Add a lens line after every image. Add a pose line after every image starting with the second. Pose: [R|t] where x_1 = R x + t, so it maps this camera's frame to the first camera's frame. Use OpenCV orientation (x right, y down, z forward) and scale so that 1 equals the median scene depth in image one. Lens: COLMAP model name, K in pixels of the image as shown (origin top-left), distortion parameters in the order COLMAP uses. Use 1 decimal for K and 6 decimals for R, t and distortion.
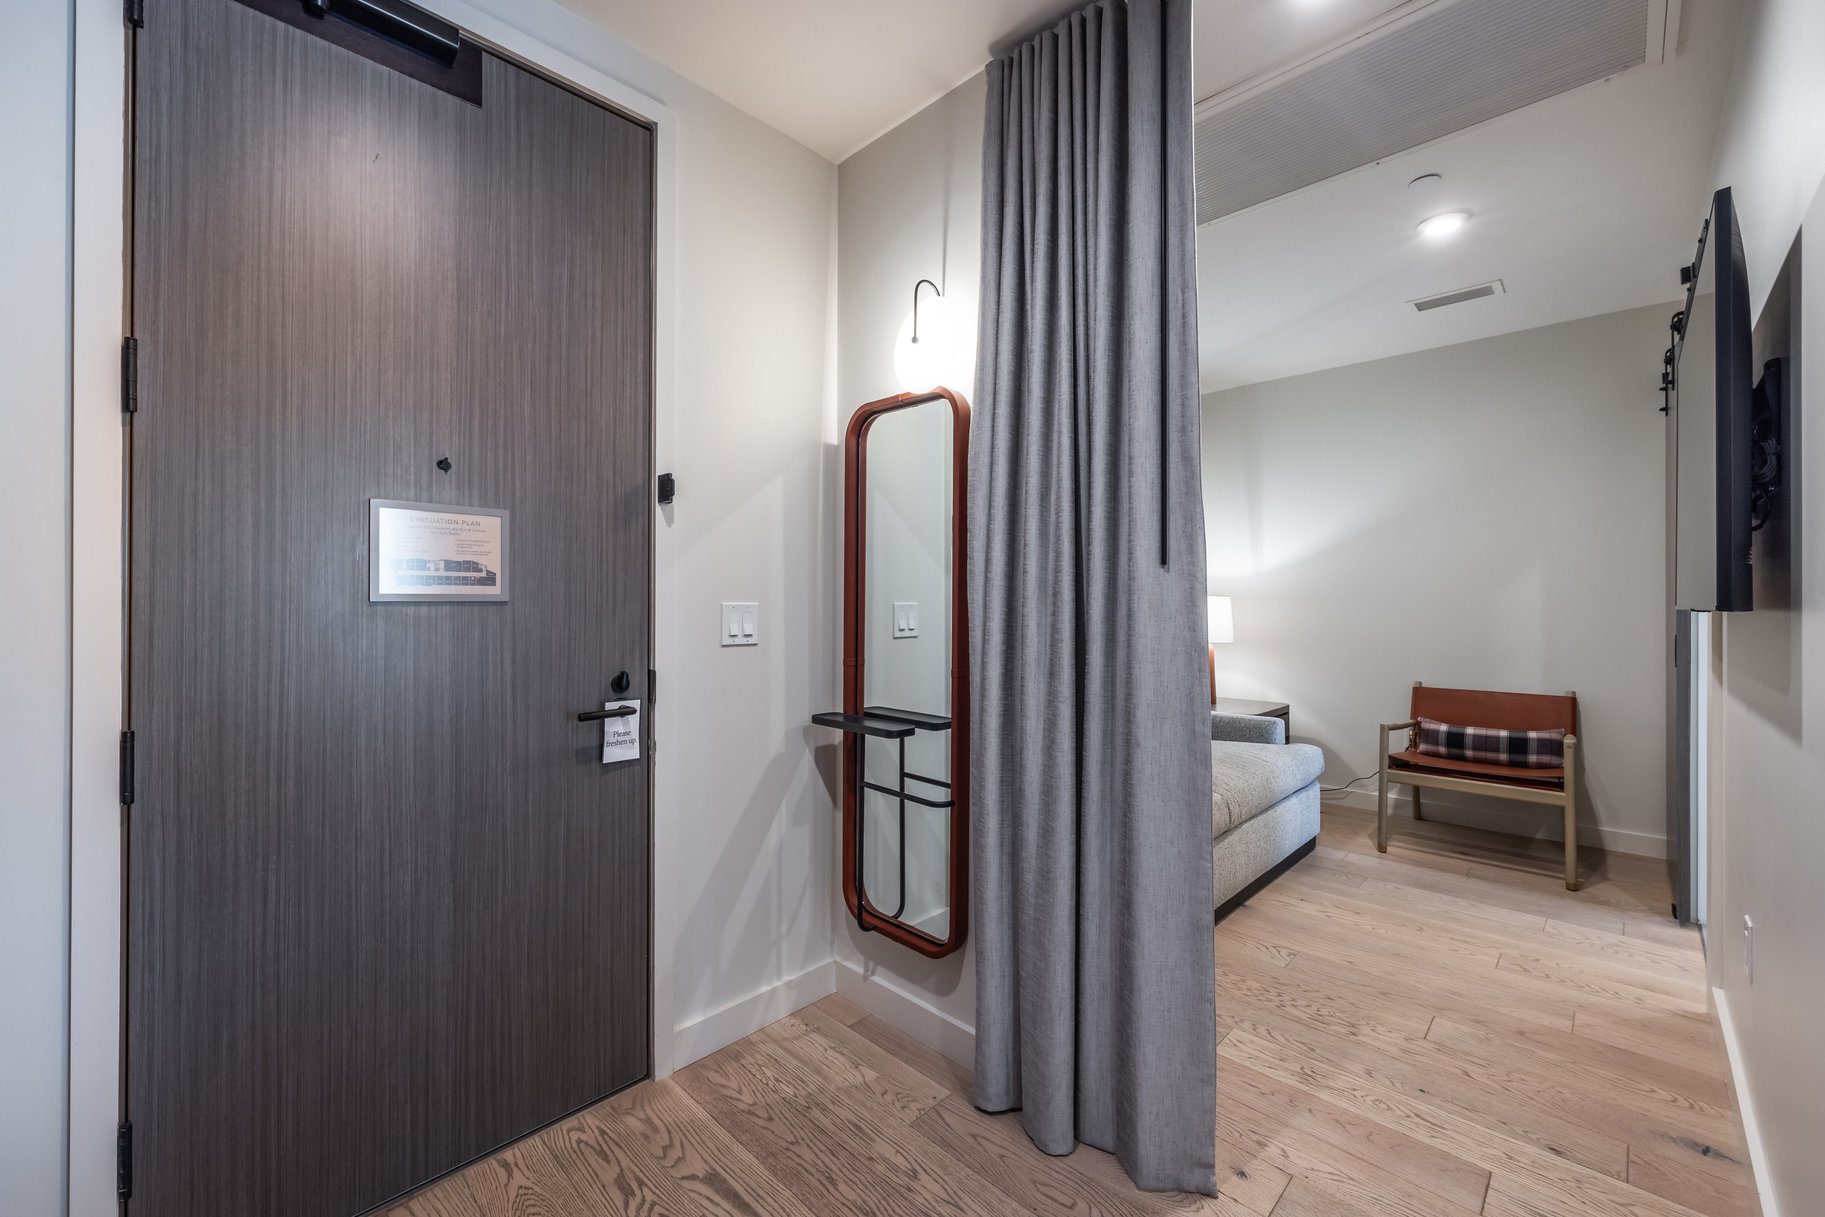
lens RADIAL K [[733.9, 0, 903.5], [0, 733.9, 600.6], [0, 0, 1]] dist [-0.000655, -0.000266]
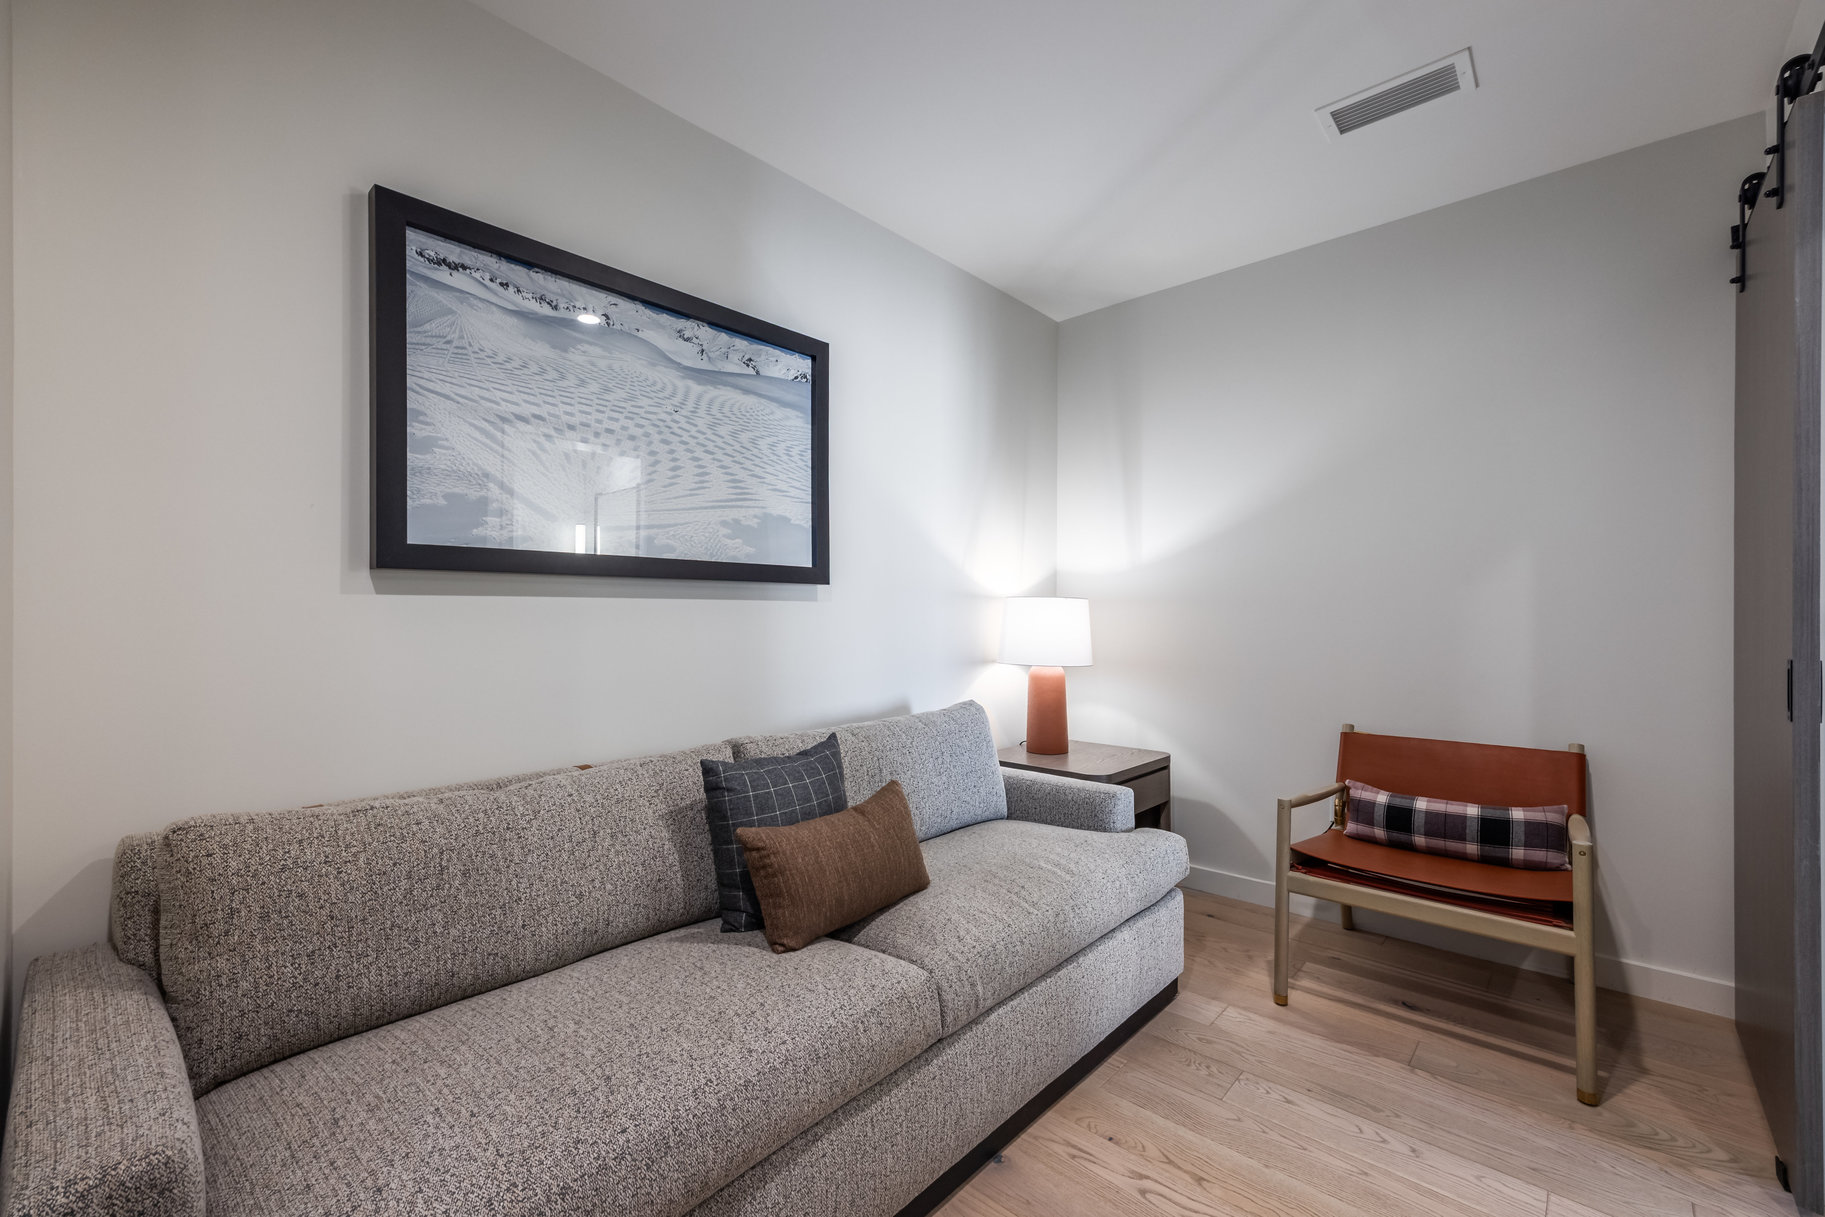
lens RADIAL K [[780.3, 0, 882.0], [0, 780.3, 613.2], [0, 0, 1]] dist [0.009509, -0.000183]
pose [[0.999495, 0.000766, 0.031757, 0.288651], [-0.000834, 0.999997, 0.002103, 0.009152], [-0.031755, -0.002129, 0.999493, 0.341229]]
